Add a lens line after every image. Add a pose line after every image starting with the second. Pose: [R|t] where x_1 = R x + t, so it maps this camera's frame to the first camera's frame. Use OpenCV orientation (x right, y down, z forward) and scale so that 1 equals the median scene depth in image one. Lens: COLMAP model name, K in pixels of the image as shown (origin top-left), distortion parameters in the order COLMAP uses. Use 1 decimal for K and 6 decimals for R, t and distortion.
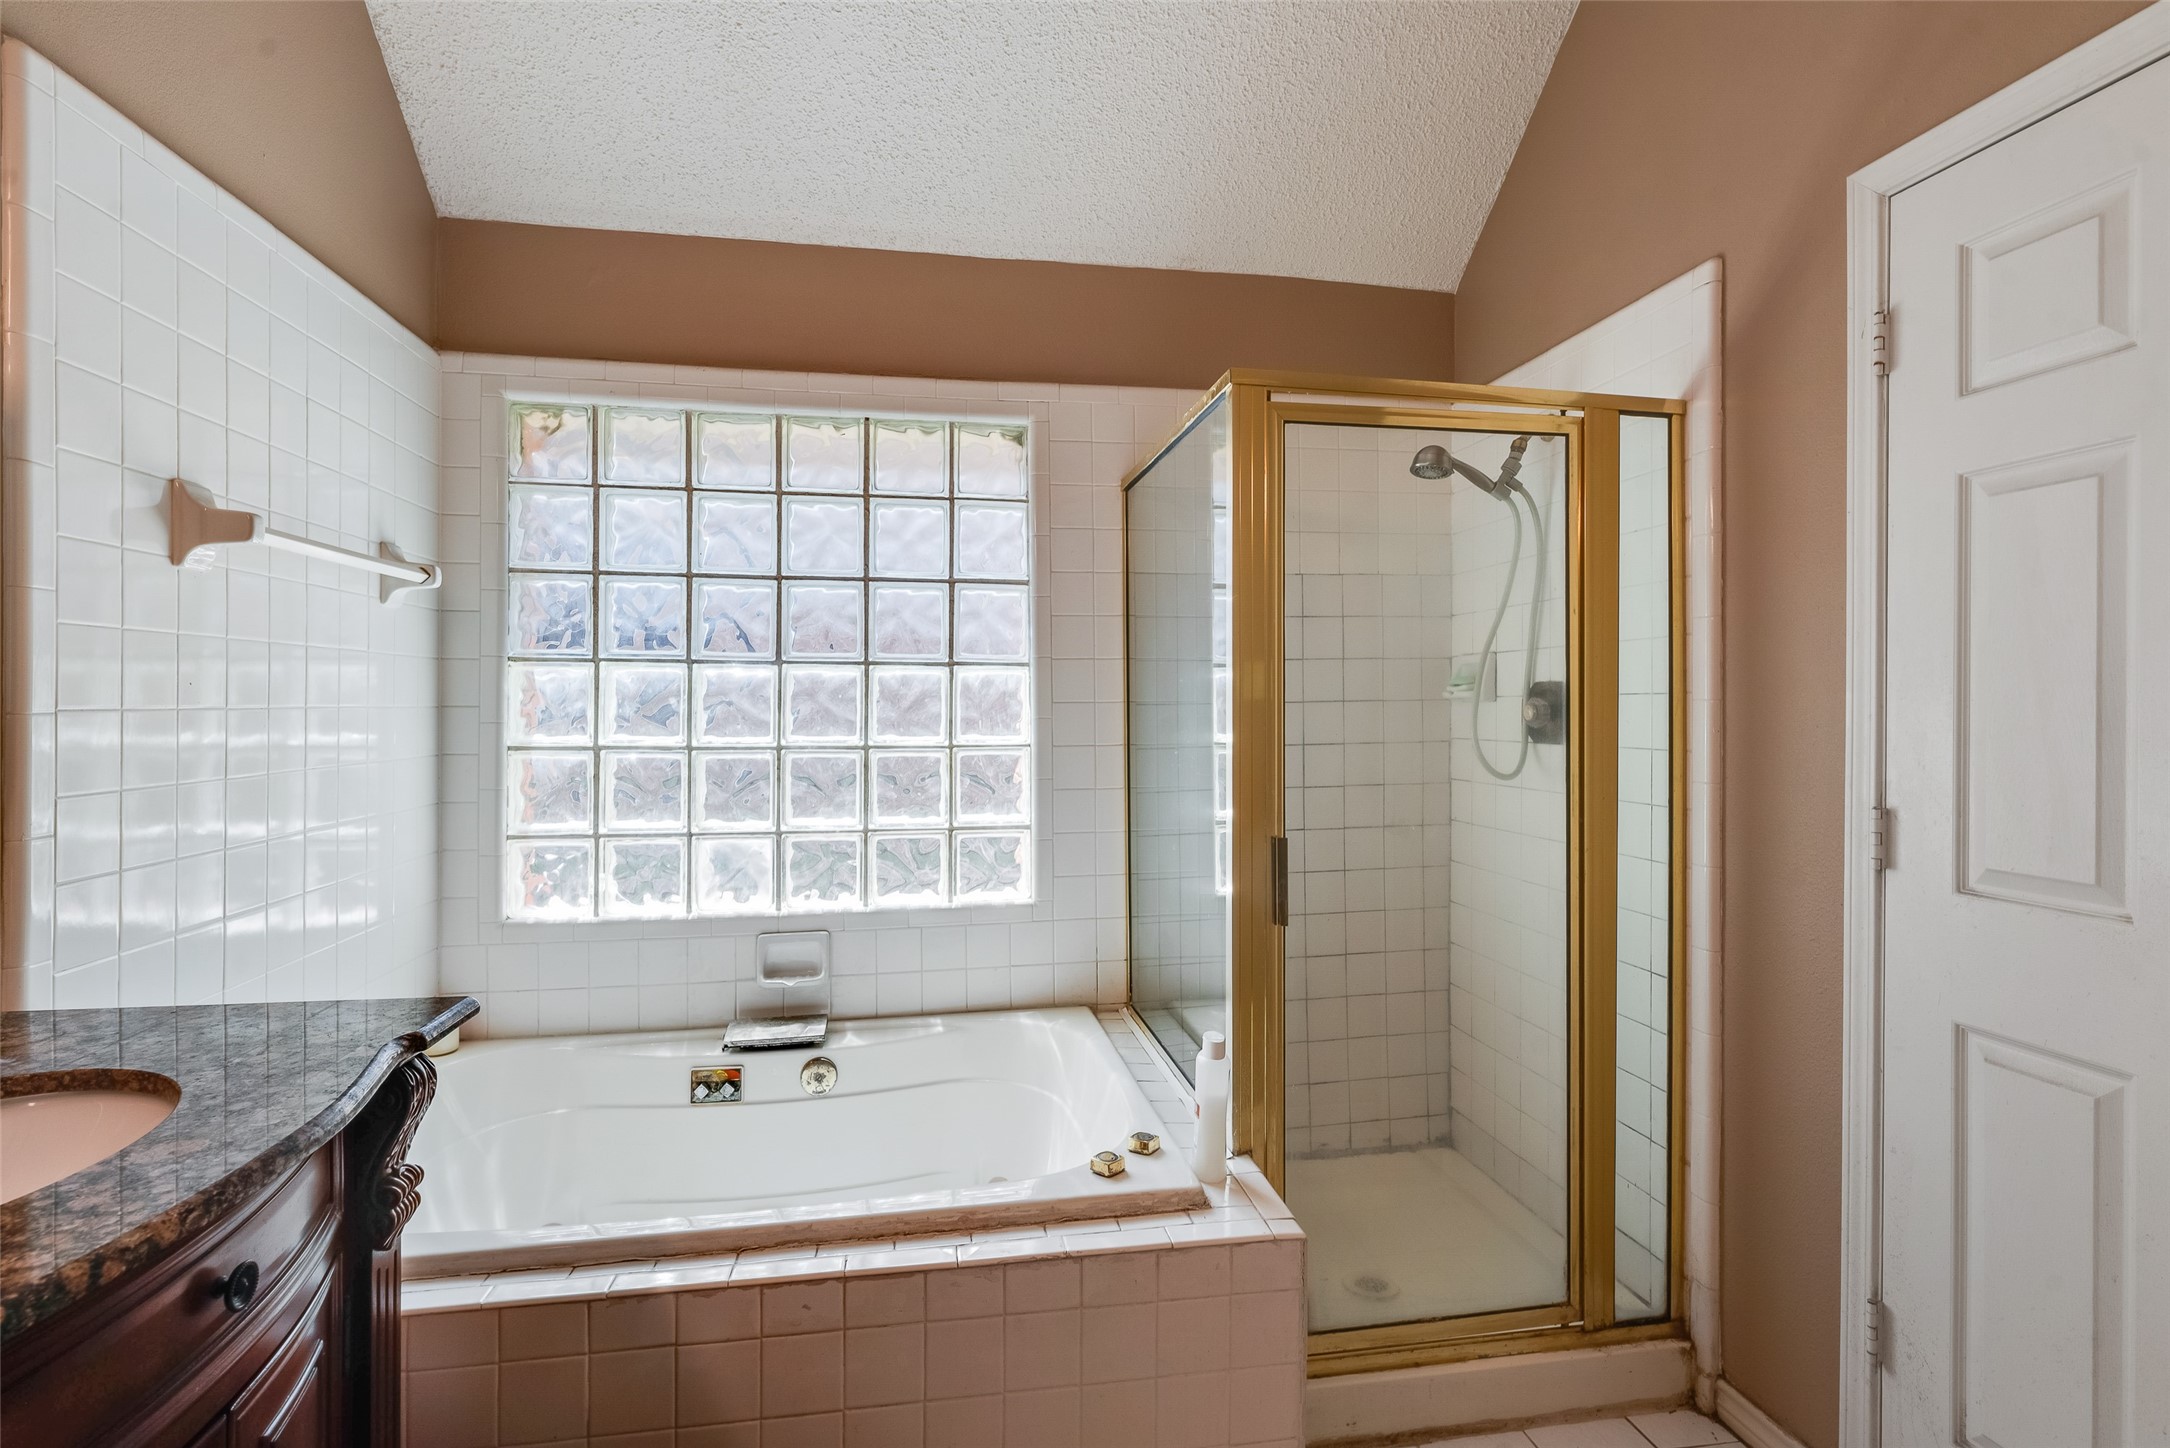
lens RADIAL K [[887.1, 0, 1075.2], [0, 887.1, 712.6], [0, 0, 1]] dist [0.002230, 0.000071]
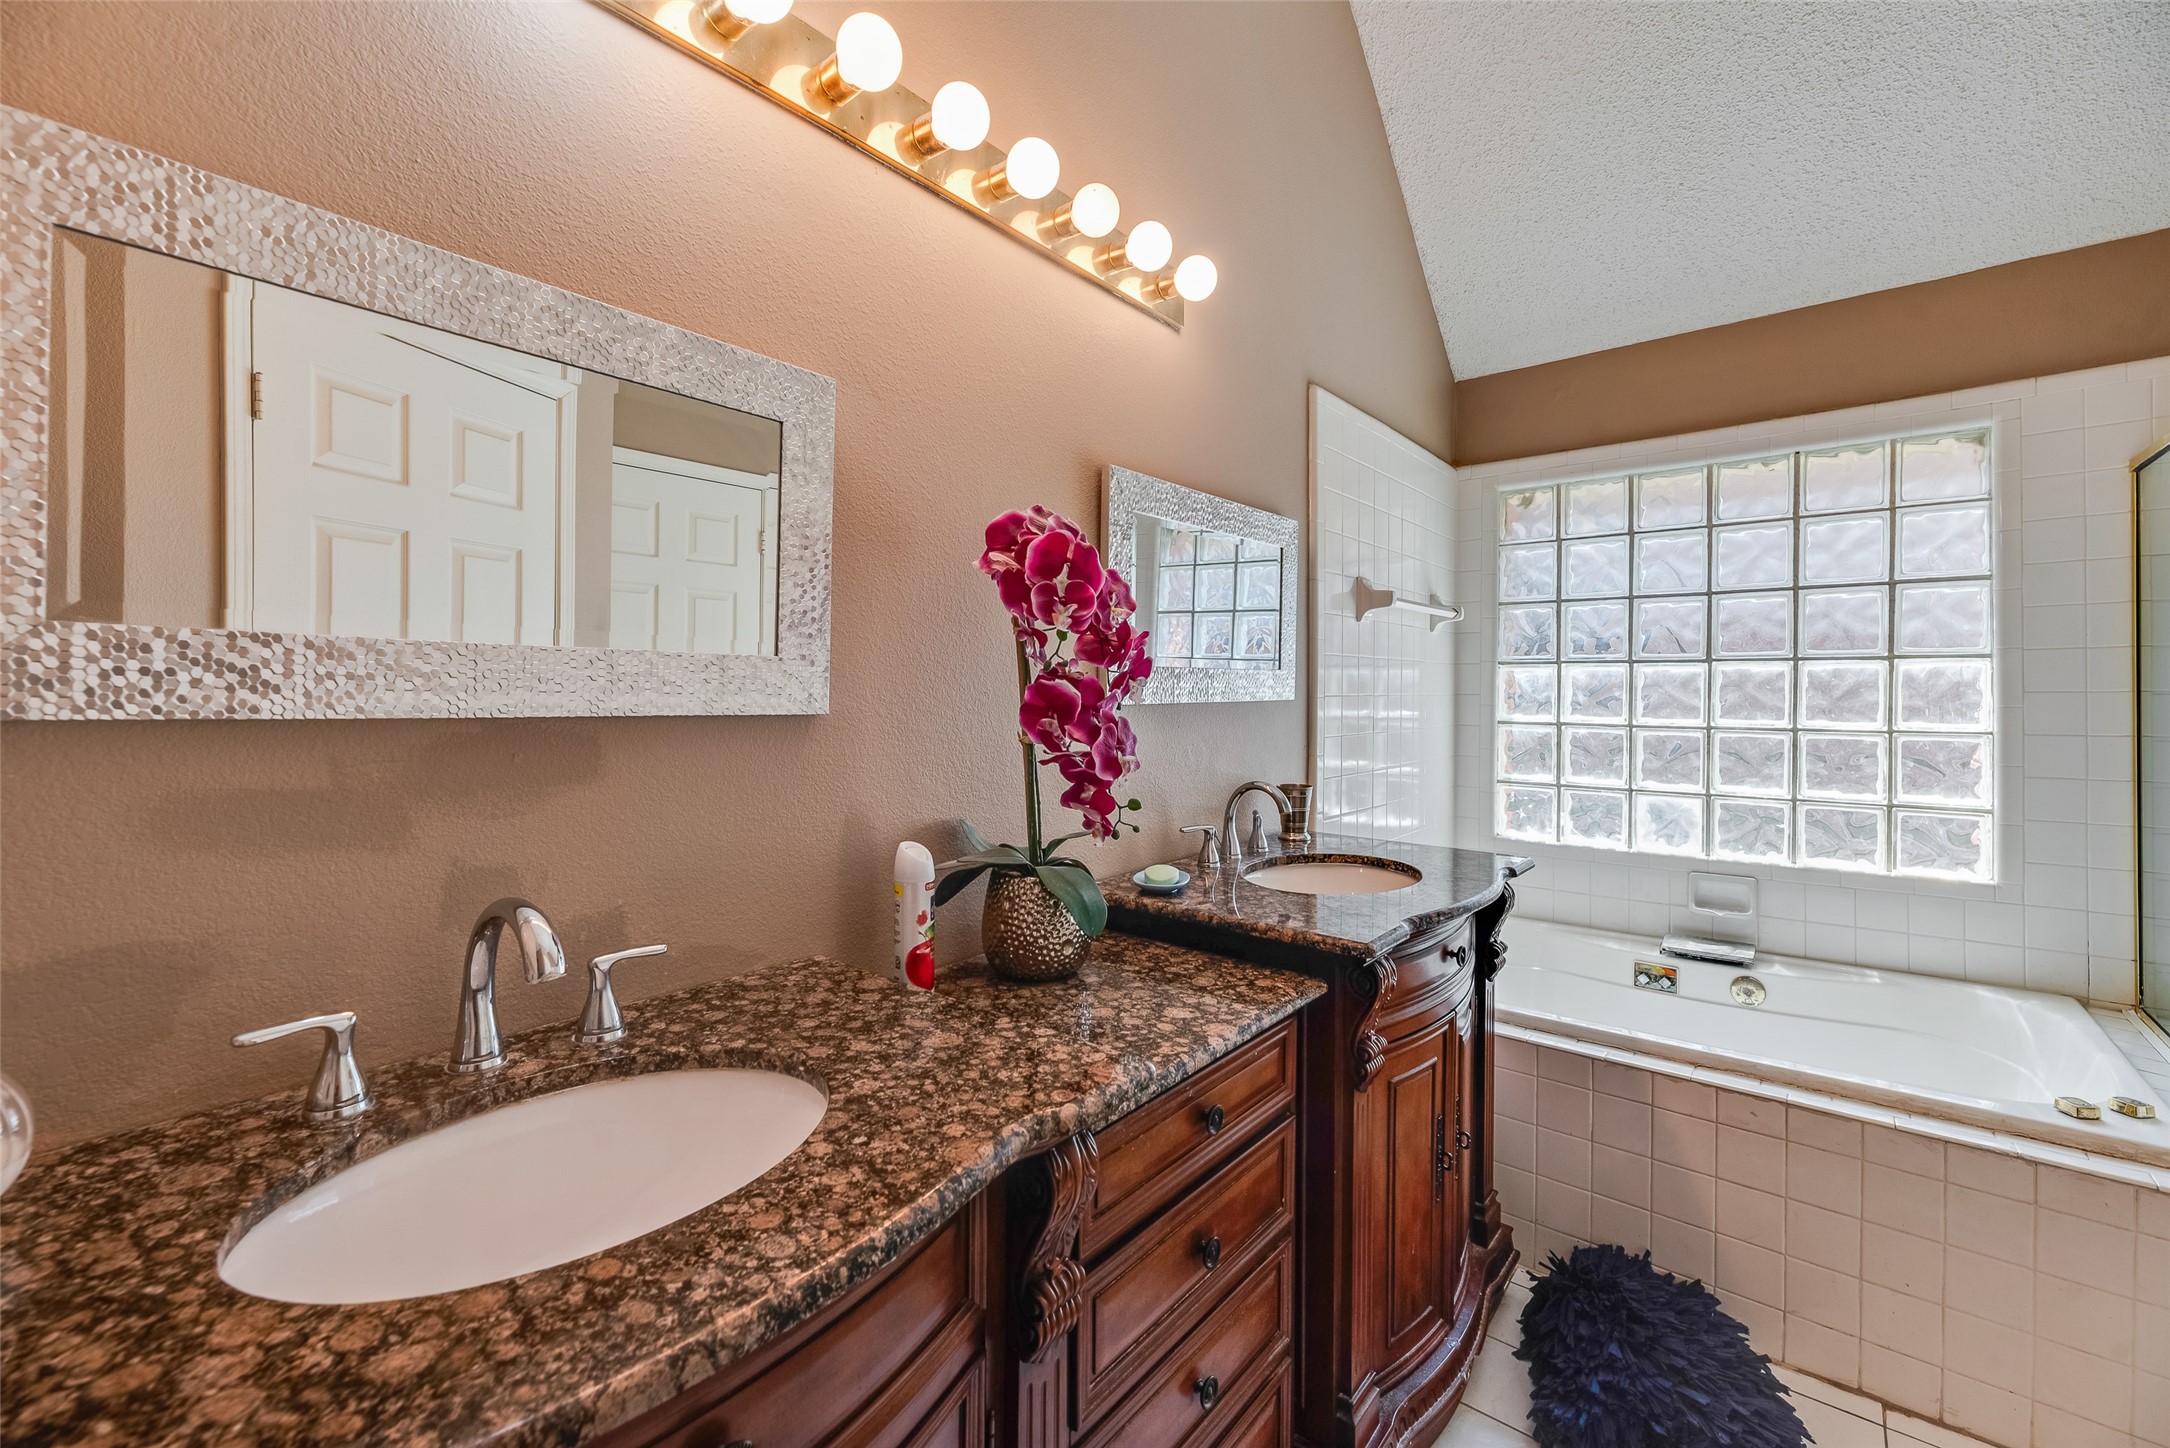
lens RADIAL K [[892.6, 0, 1075.7], [0, 892.6, 695.6], [0, 0, 1]] dist [-0.003689, 0.001164]
pose [[0.635361, 0.003243, -0.772209, 0.073397], [-0.006367, 0.999979, -0.001038, 0.000668], [0.772189, 0.005576, 0.635368, -0.503471]]
